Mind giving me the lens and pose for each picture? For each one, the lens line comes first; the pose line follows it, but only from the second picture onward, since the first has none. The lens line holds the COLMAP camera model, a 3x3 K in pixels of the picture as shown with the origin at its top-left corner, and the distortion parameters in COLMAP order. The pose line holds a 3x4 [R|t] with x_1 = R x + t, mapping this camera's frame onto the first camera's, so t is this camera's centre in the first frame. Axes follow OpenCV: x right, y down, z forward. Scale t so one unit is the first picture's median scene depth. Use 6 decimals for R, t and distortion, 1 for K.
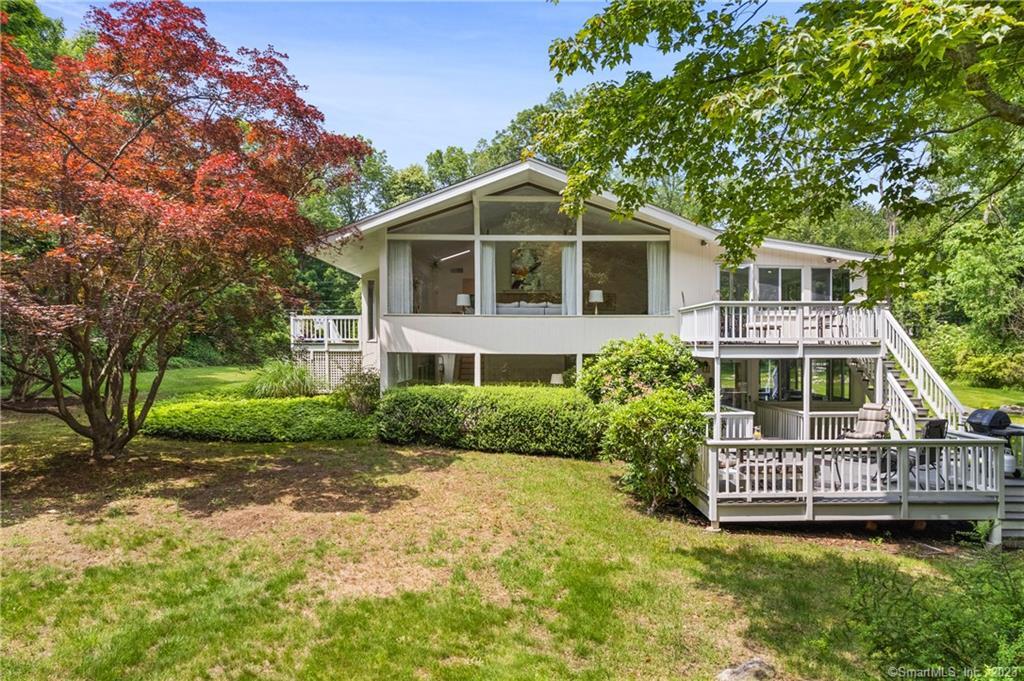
lens RADIAL K [[630.9, 0, 527.7], [0, 630.9, 350.9], [0, 0, 1]] dist [-0.036217, 0.000014]
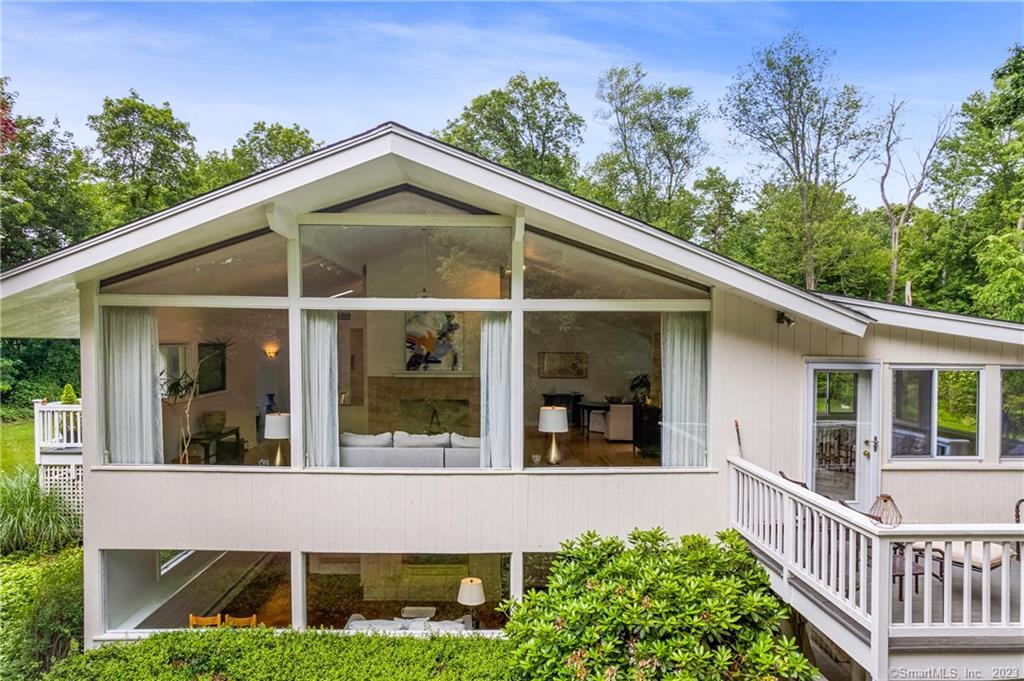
lens RADIAL K [[661.2, 0, 516.0], [0, 661.2, 342.0], [0, 0, 1]] dist [-0.077153, 0.066492]
pose [[0.999323, 0.004067, 0.036557, 0.070236], [-0.003413, 0.999833, -0.017941, -0.157681], [-0.036623, 0.017804, 0.999171, 0.568835]]
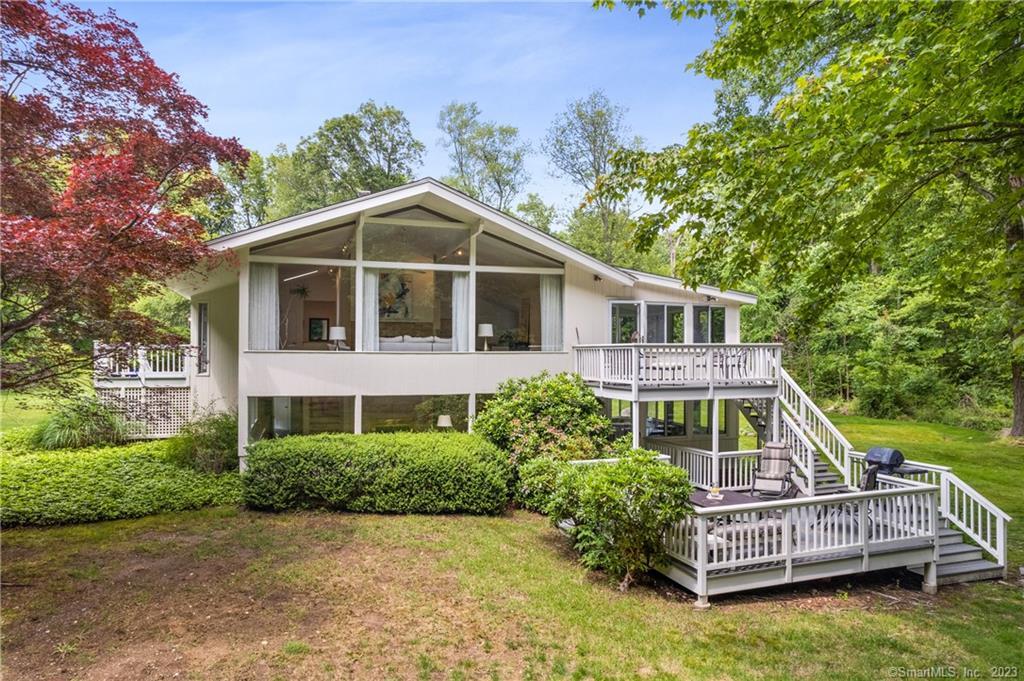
lens RADIAL K [[625.2, 0, 512.0], [0, 625.2, 340.5], [0, 0, 1]] dist [-0.032667, 0.002806]
pose [[0.954278, 0.003741, 0.298897, -0.150229], [0.006816, 0.999389, -0.034271, -0.045642], [-0.298843, 0.034741, 0.953670, 0.123163]]
